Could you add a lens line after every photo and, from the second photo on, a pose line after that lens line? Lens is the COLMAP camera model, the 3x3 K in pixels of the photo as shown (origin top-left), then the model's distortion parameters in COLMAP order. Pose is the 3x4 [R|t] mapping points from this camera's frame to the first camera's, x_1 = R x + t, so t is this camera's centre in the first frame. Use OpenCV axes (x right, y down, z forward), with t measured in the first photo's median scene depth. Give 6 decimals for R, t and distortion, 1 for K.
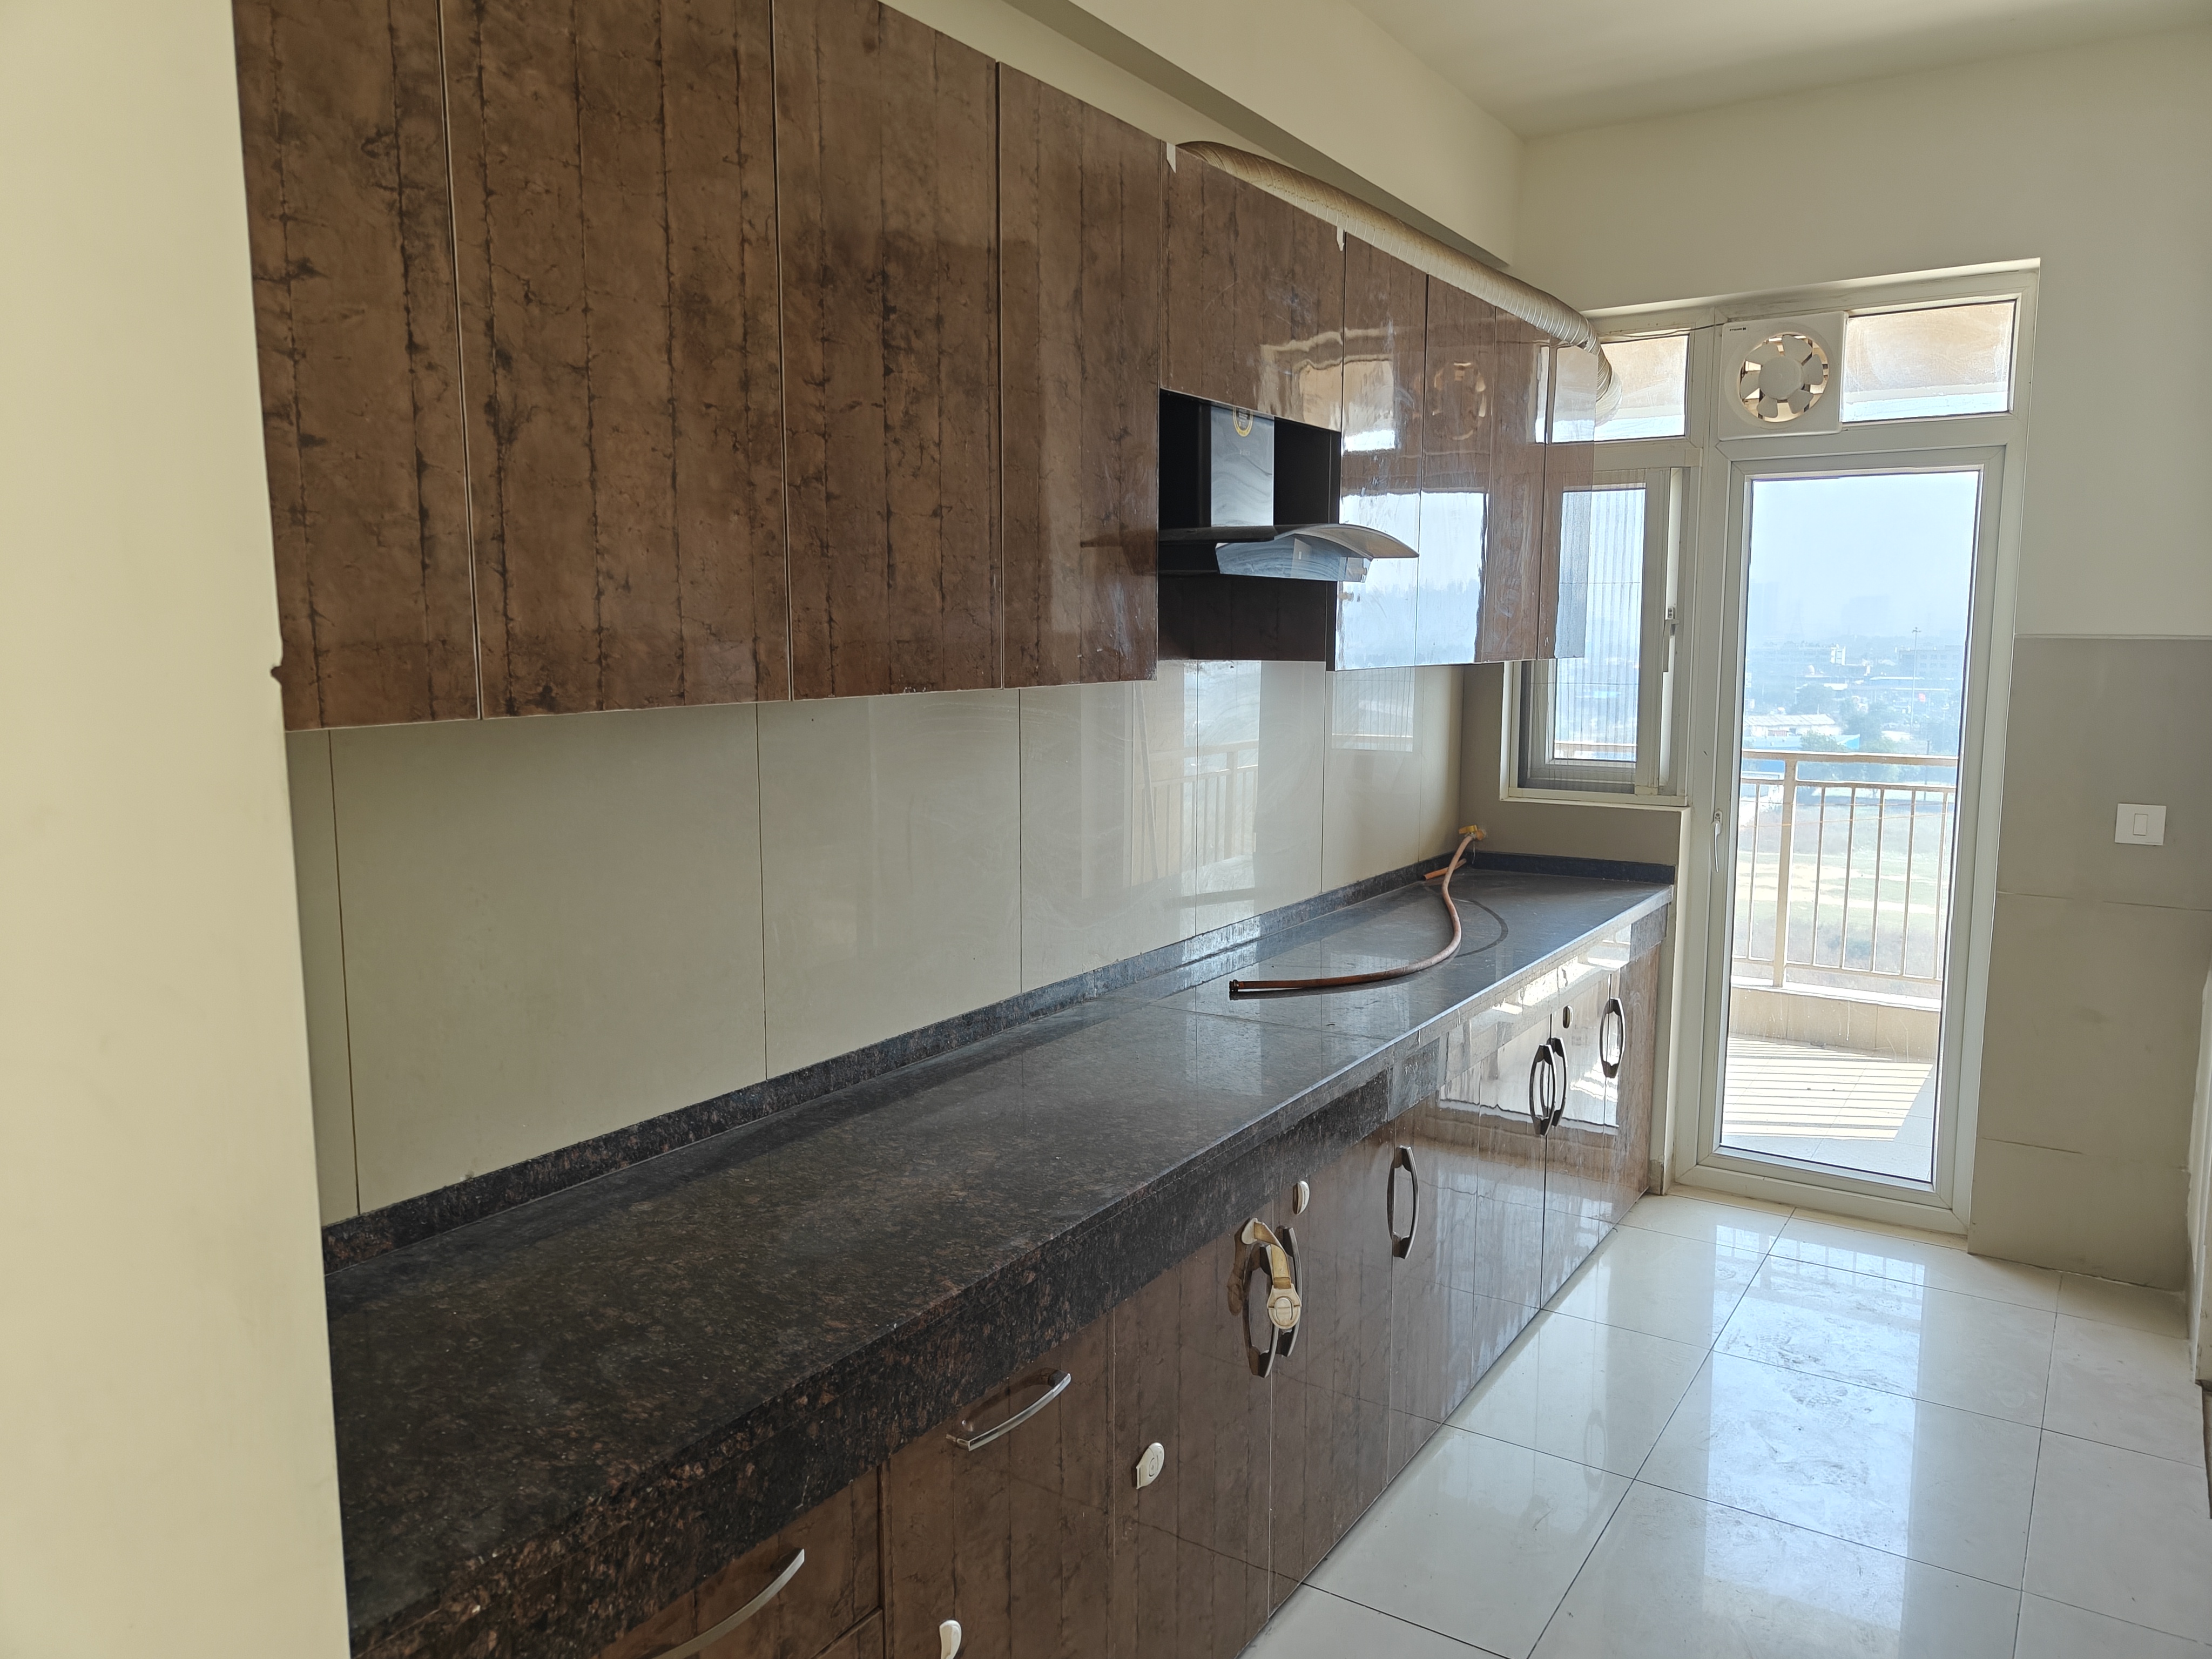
lens RADIAL K [[1562.3, 0, 1117.6], [0, 1562.3, 833.9], [0, 0, 1]] dist [0.010713, -0.007422]
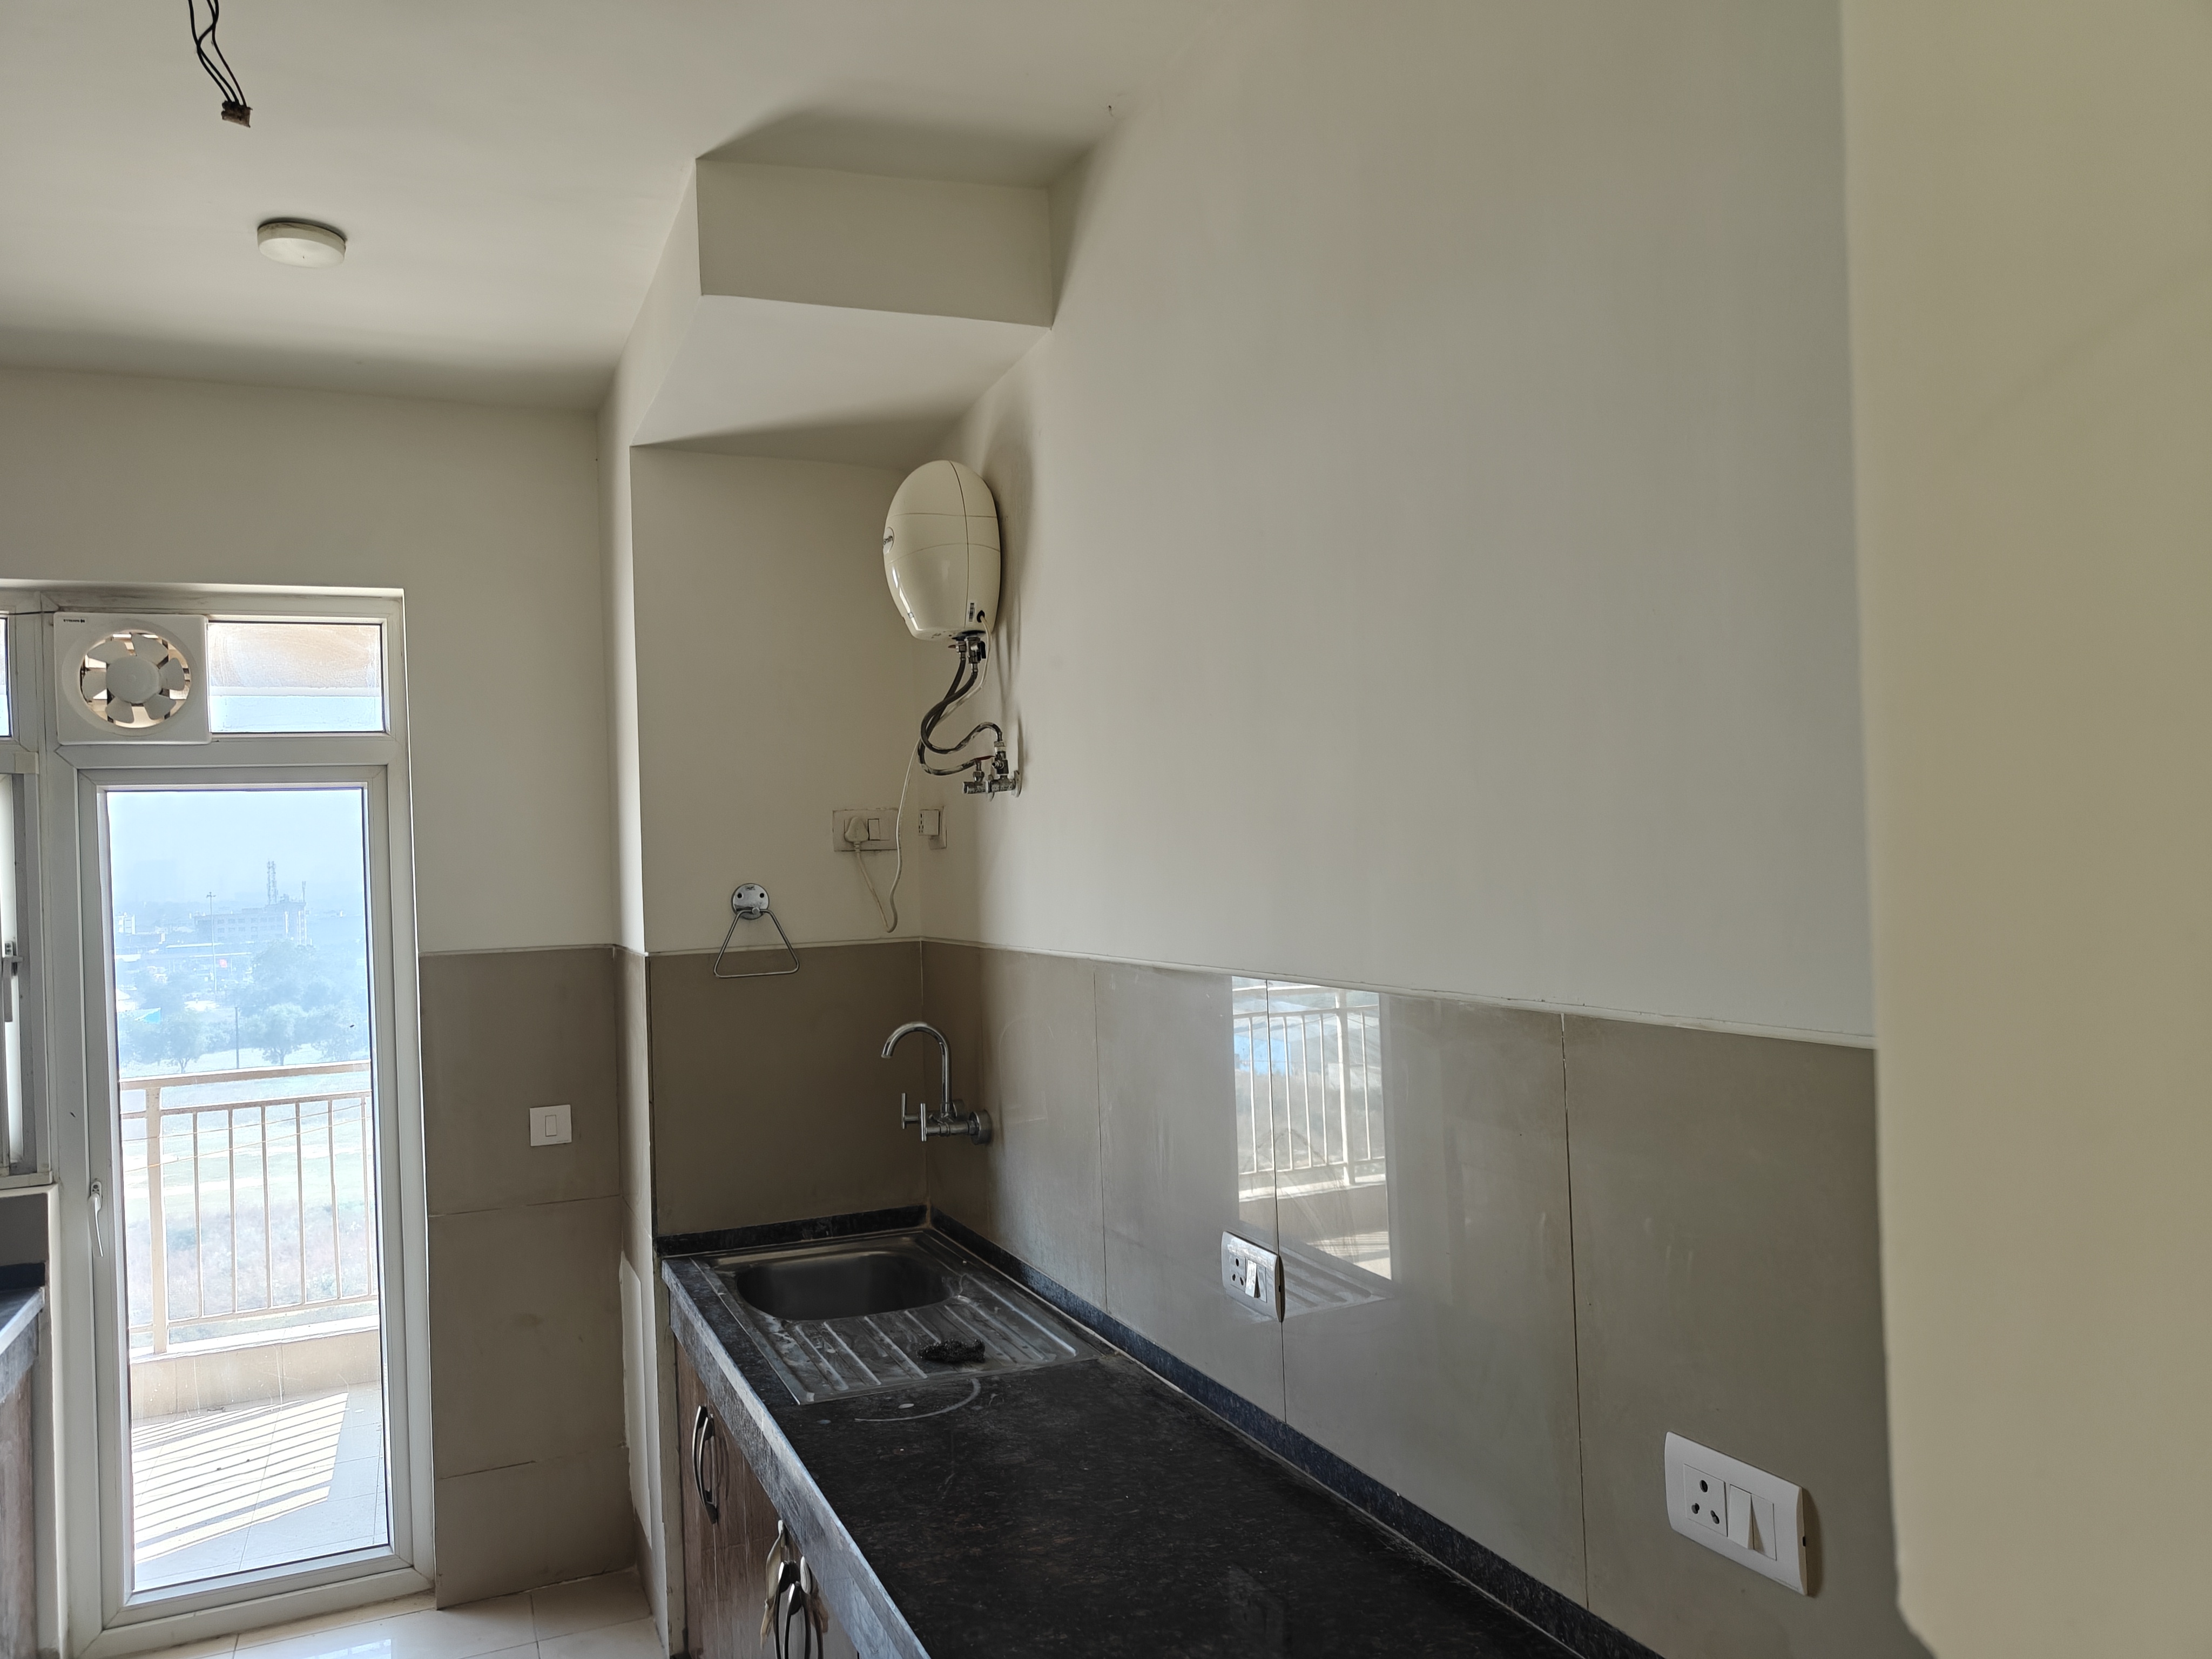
lens RADIAL K [[1562.3, 0, 1126.5], [0, 1562.3, 842.7], [0, 0, 1]] dist [0.010713, -0.007422]
pose [[0.546530, -0.010503, 0.837373, -0.010644], [0.148884, 0.985211, -0.084815, -0.041628], [-0.824098, 0.171026, 0.540011, 0.076731]]
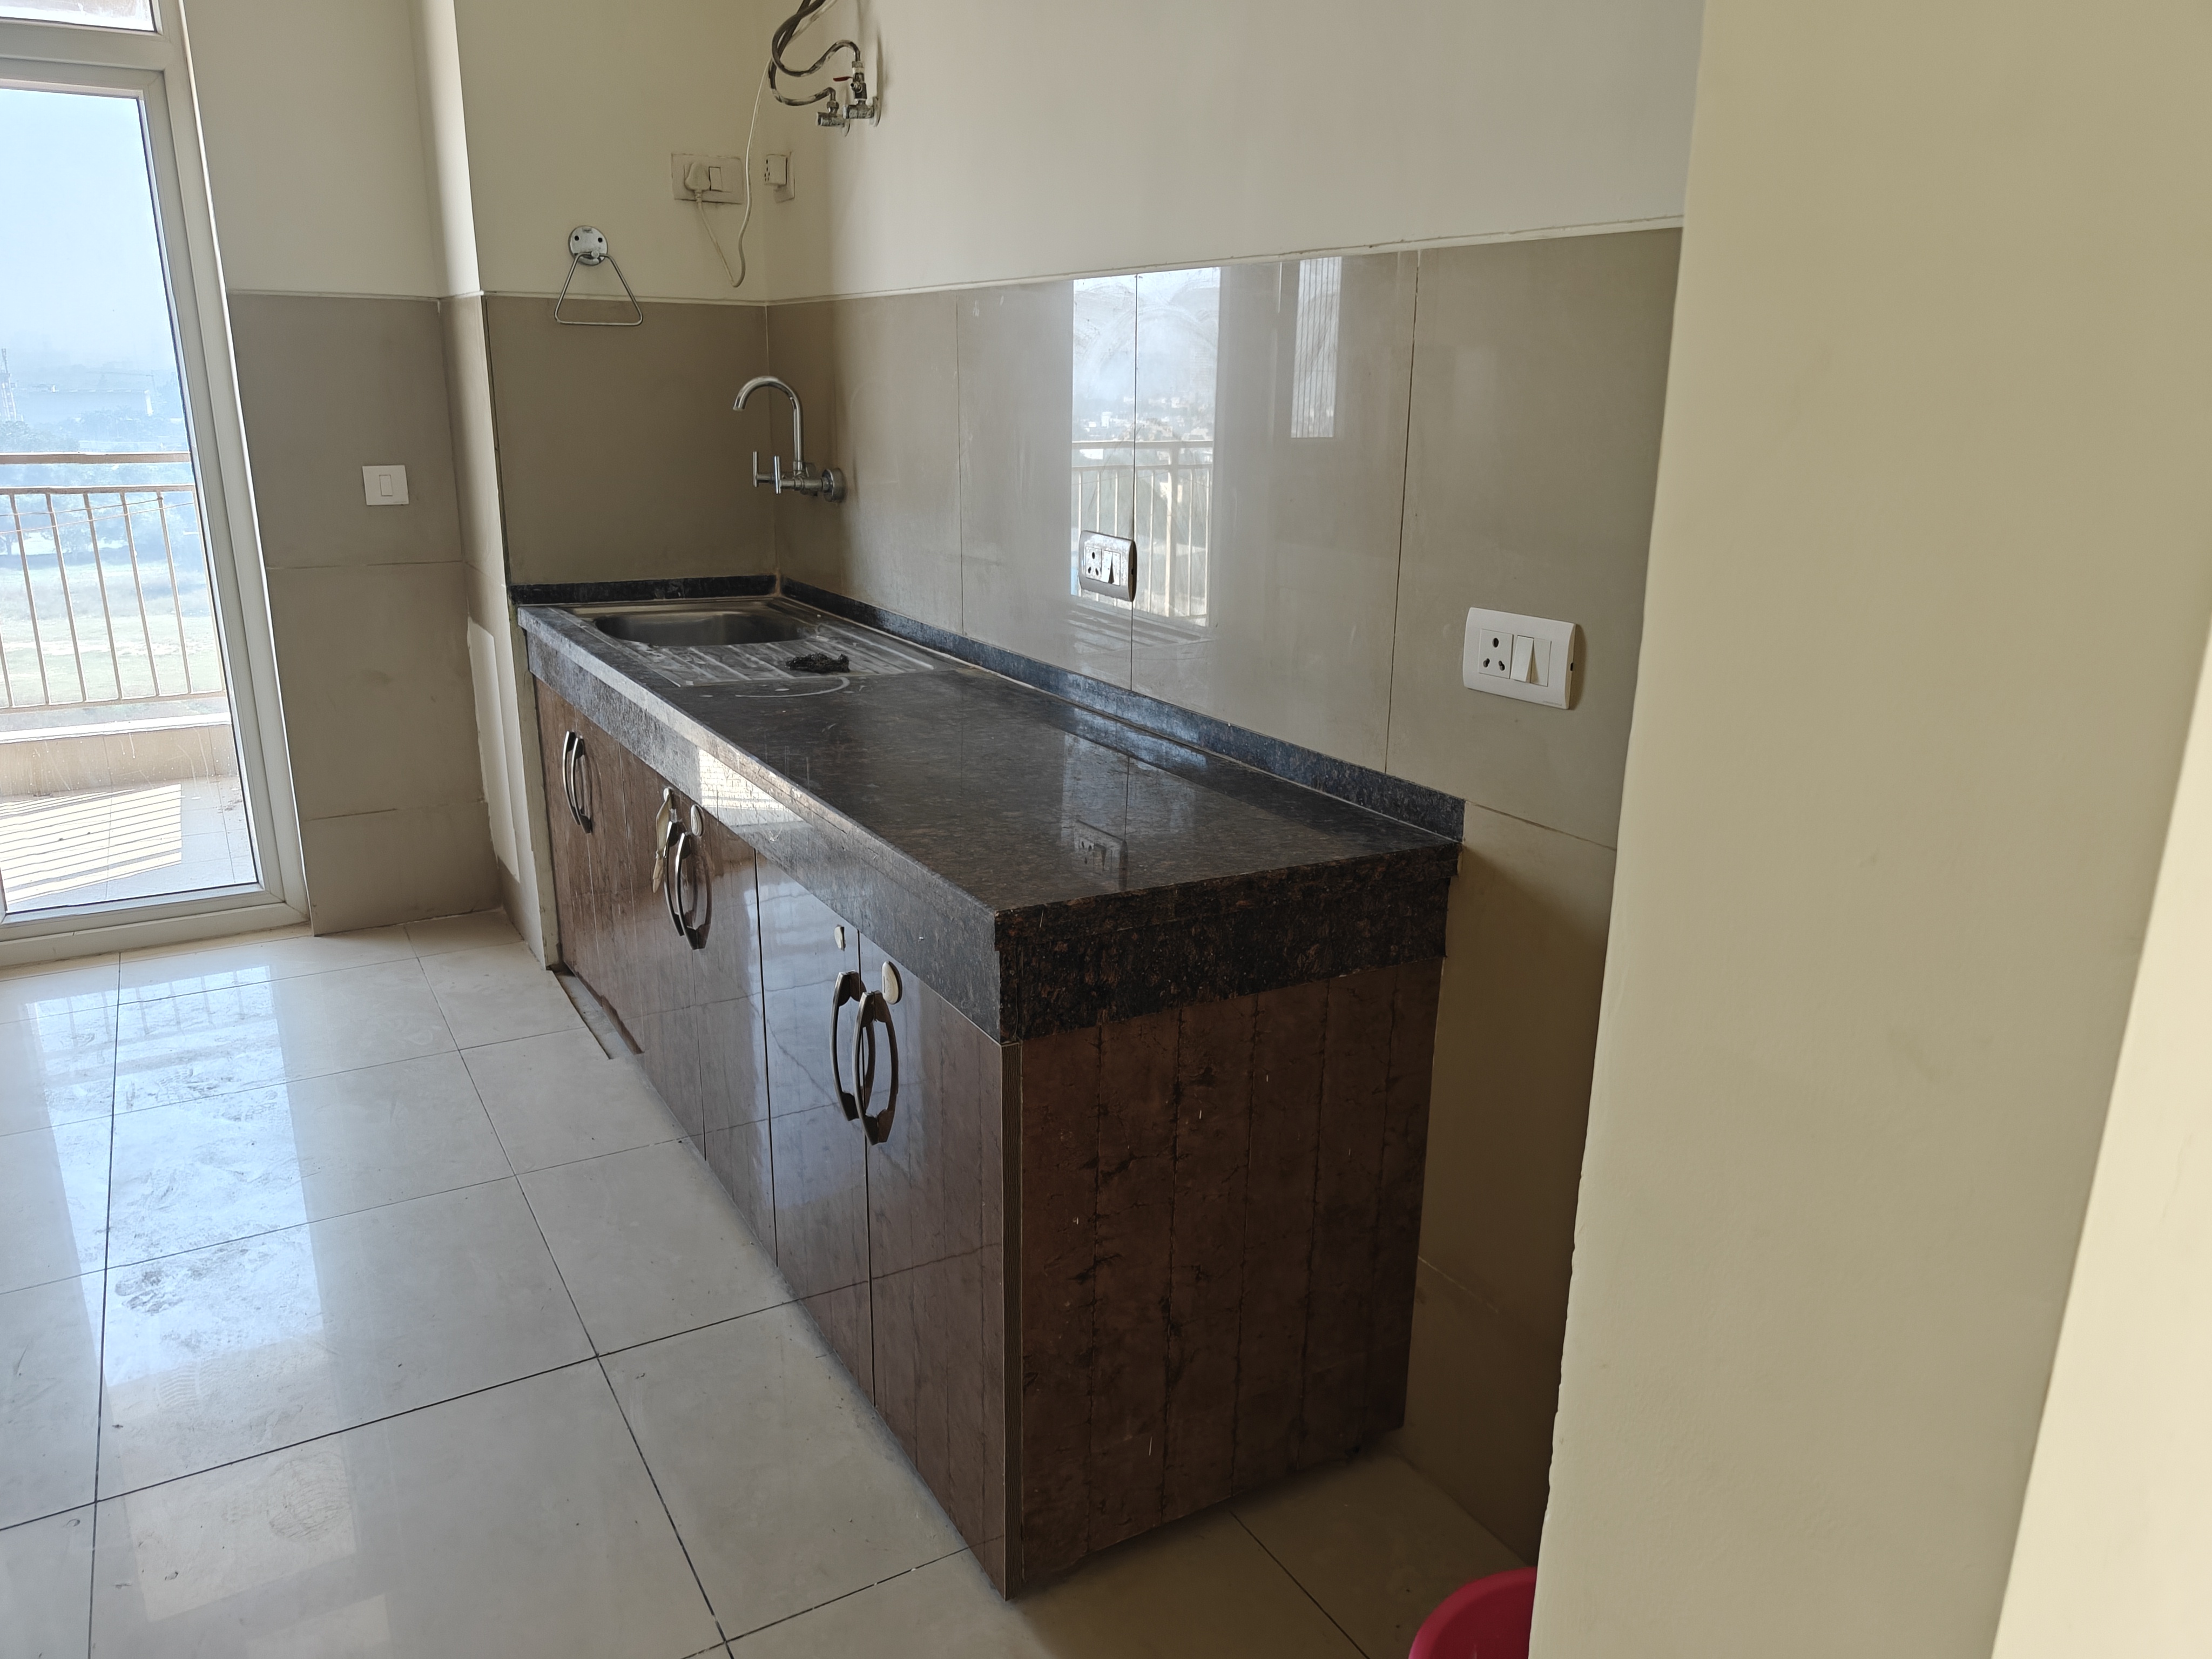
lens RADIAL K [[1562.3, 0, 1122.1], [0, 1562.3, 832.1], [0, 0, 1]] dist [0.010713, -0.007422]
pose [[0.448986, -0.247341, 0.858624, -0.068621], [0.104615, 0.968867, 0.224393, 0.031380], [-0.887394, -0.010924, 0.460883, 0.077910]]
